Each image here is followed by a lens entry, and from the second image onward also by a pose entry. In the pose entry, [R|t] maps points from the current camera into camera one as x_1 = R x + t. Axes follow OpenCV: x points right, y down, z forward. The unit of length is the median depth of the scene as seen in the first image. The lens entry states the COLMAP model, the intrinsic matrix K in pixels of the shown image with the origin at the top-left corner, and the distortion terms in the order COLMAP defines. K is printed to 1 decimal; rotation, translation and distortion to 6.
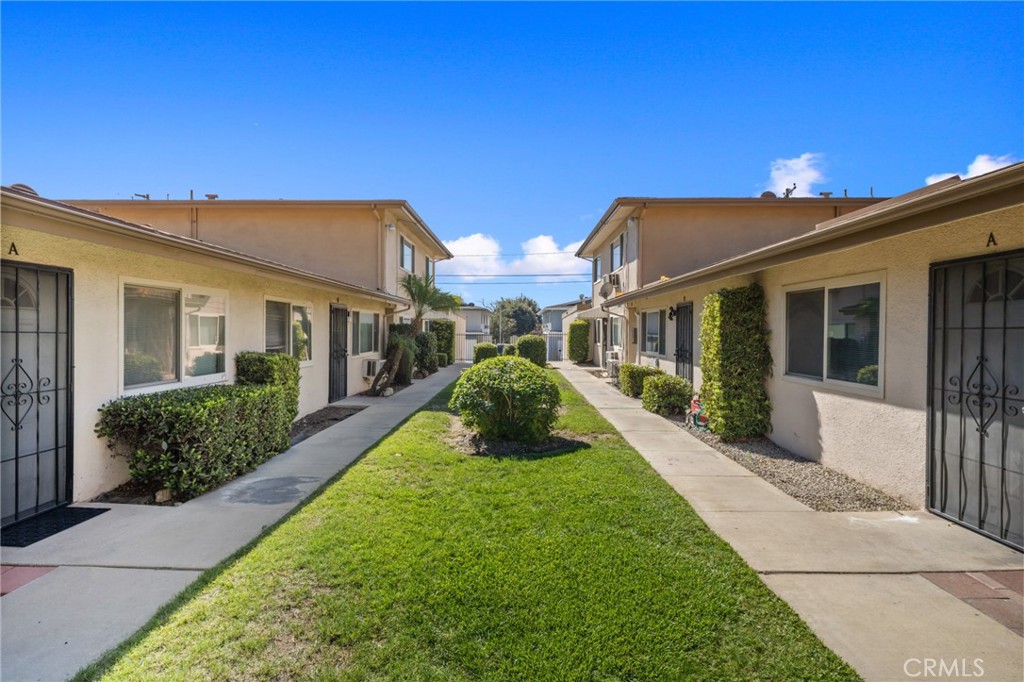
lens RADIAL K [[494.7, 0, 512.0], [0, 494.7, 341.0], [0, 0, 1]] dist [-0.002967, -0.002017]
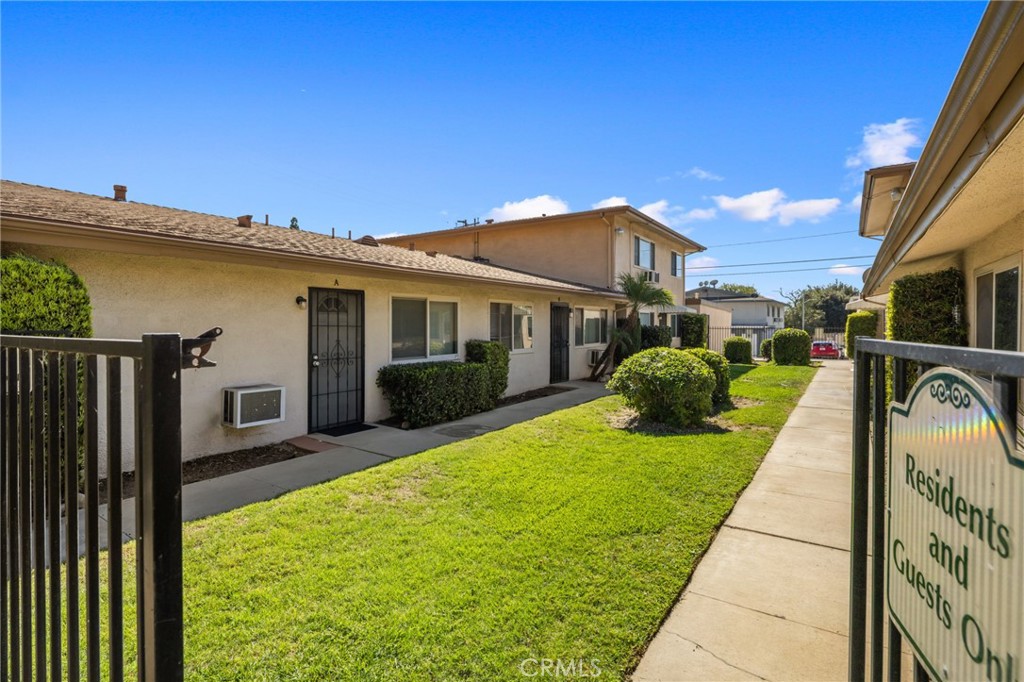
lens RADIAL K [[494.7, 0, 512.0], [0, 494.7, 341.0], [0, 0, 1]] dist [-0.002967, -0.002017]
pose [[0.841177, 0.014893, -0.540554, 0.335503], [-0.008209, 0.999857, 0.014774, 0.003647], [0.540697, -0.007991, 0.841180, -0.136442]]
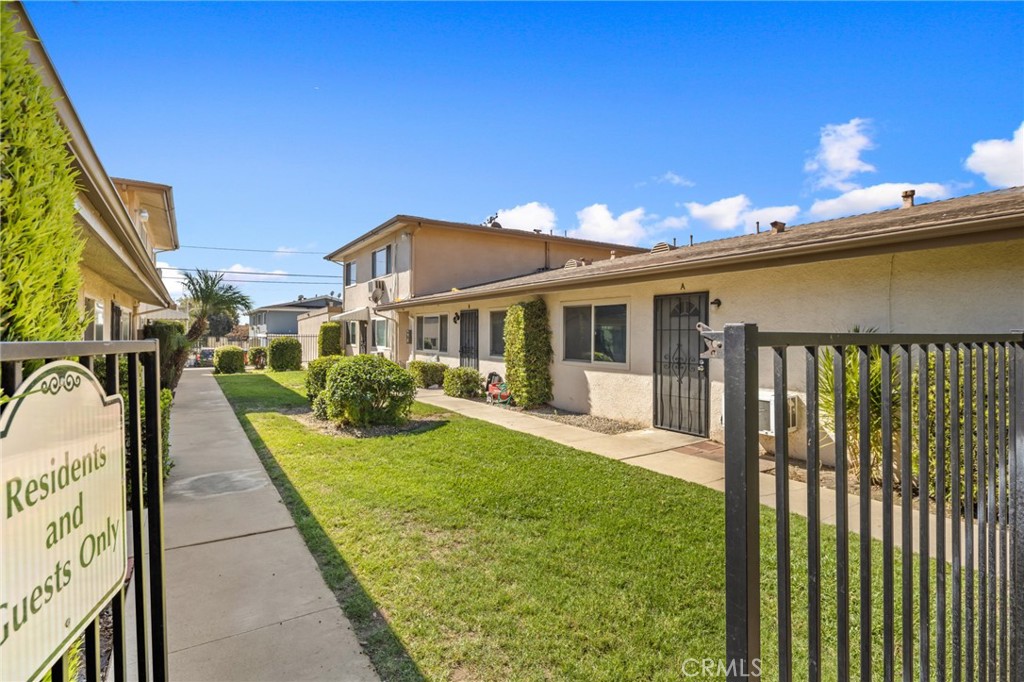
lens RADIAL K [[494.7, 0, 512.0], [0, 494.7, 341.0], [0, 0, 1]] dist [-0.002967, -0.002017]
pose [[0.823785, -0.010600, 0.566804, -0.413546], [0.013282, 0.999912, -0.000603, 0.006505], [-0.566747, 0.008025, 0.823853, -0.151575]]
